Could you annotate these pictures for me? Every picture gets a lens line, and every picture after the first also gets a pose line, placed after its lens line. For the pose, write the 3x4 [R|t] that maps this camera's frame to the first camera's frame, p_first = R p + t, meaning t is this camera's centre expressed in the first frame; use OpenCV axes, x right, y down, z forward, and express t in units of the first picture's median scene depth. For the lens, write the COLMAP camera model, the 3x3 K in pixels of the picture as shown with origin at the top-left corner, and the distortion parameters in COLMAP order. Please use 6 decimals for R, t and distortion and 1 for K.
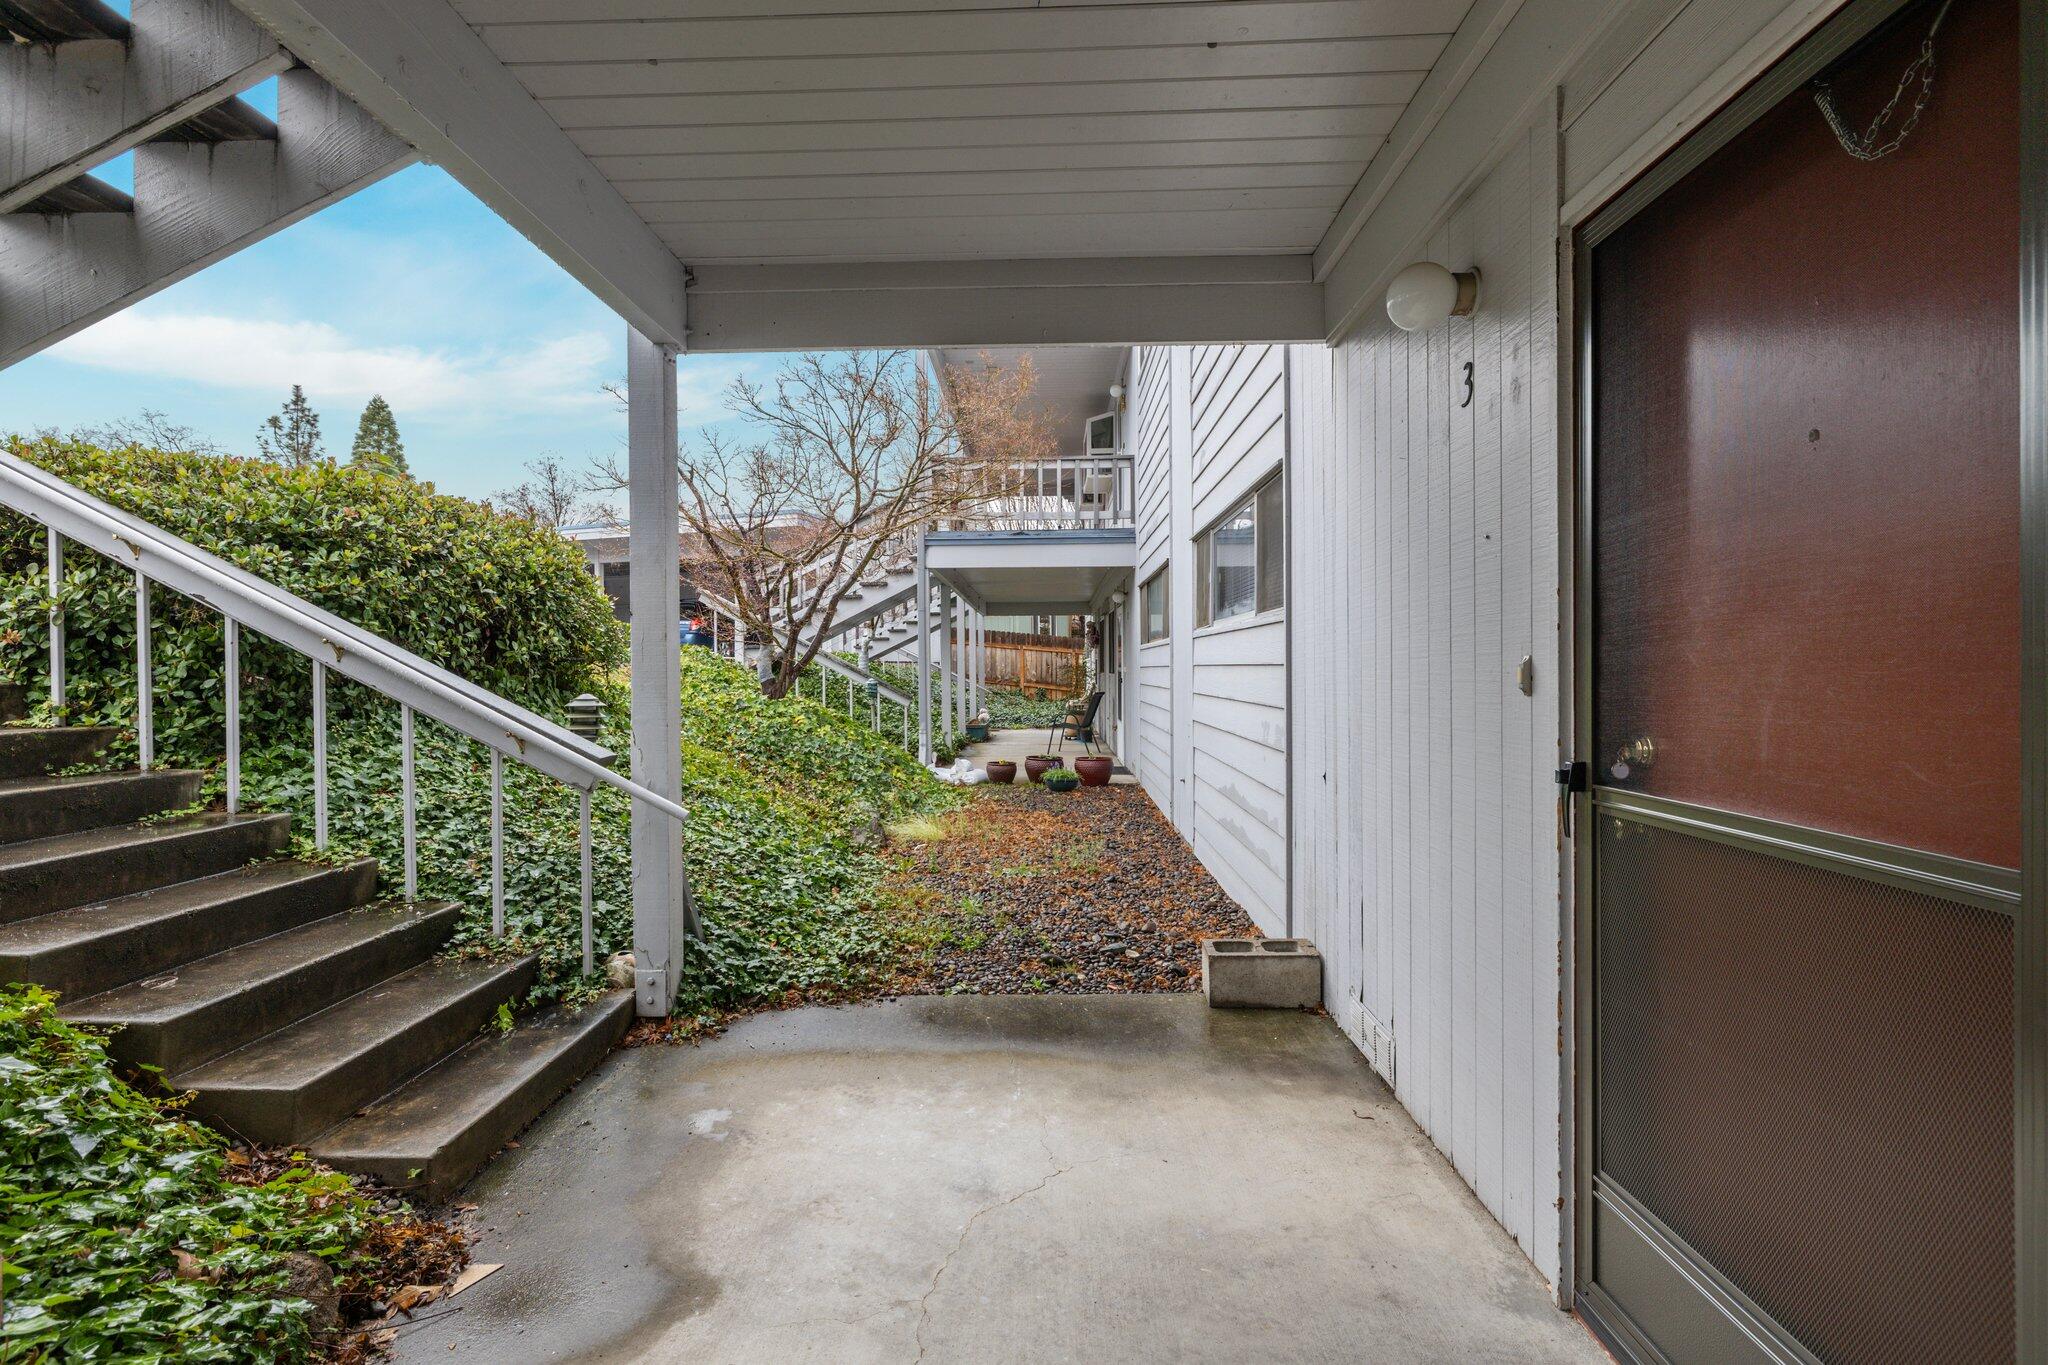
lens RADIAL K [[970.8, 0, 1022.5], [0, 970.8, 679.9], [0, 0, 1]] dist [-0.002084, -0.001352]
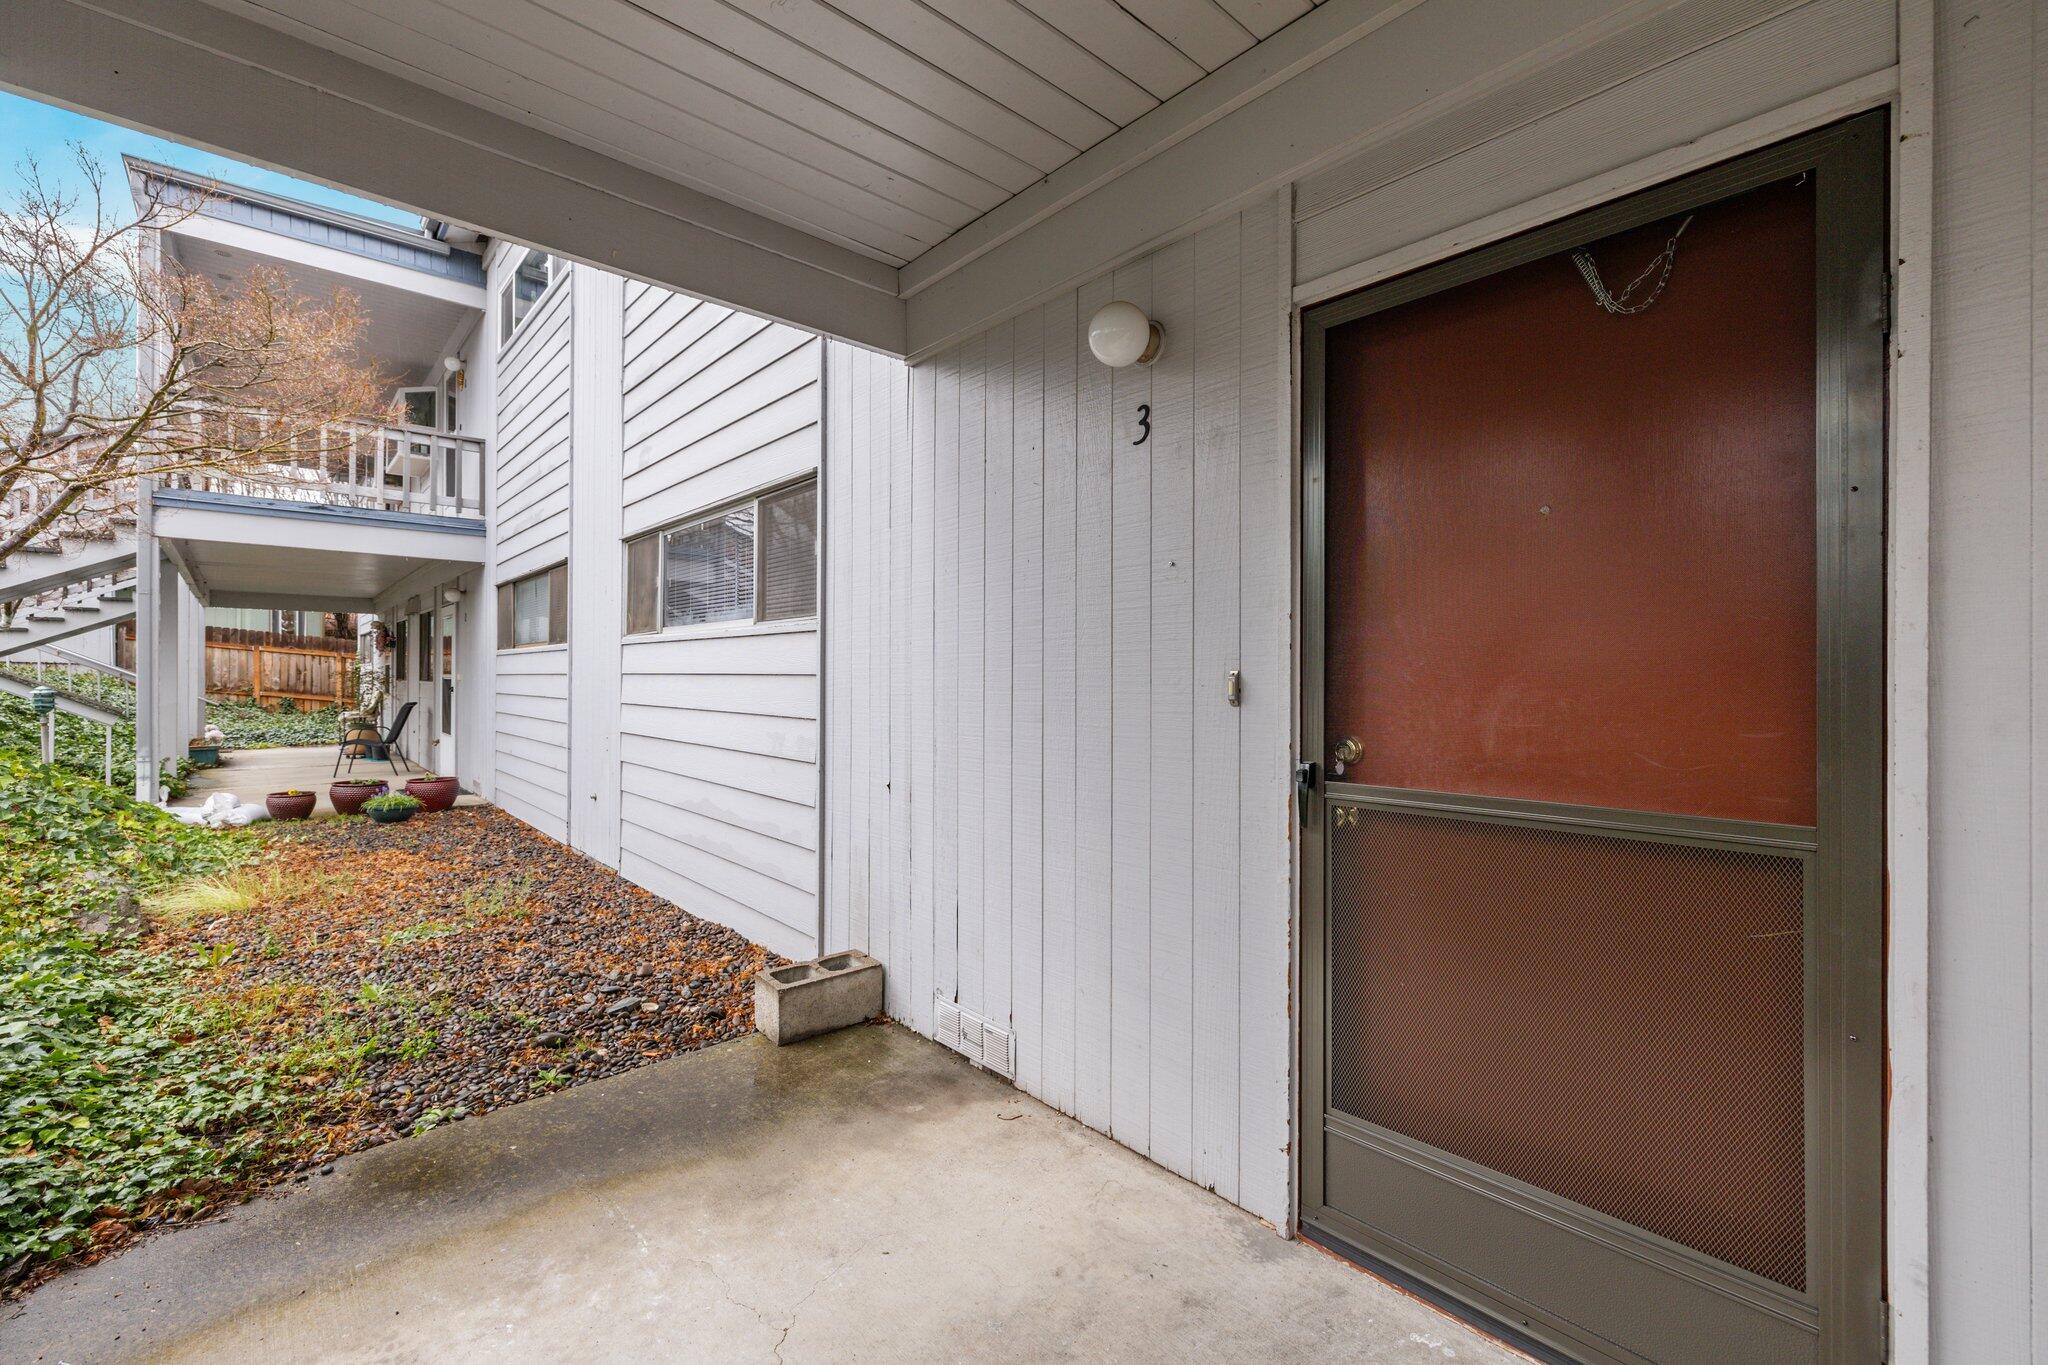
lens RADIAL K [[853.2, 0, 1024.8], [0, 853.2, 678.8], [0, 0, 1]] dist [-0.000702, -0.000172]
pose [[0.725034, 0.009543, 0.688647, -0.172402], [-0.001789, 0.999927, -0.011973, -0.001562], [-0.688711, 0.007449, 0.724998, 0.218932]]
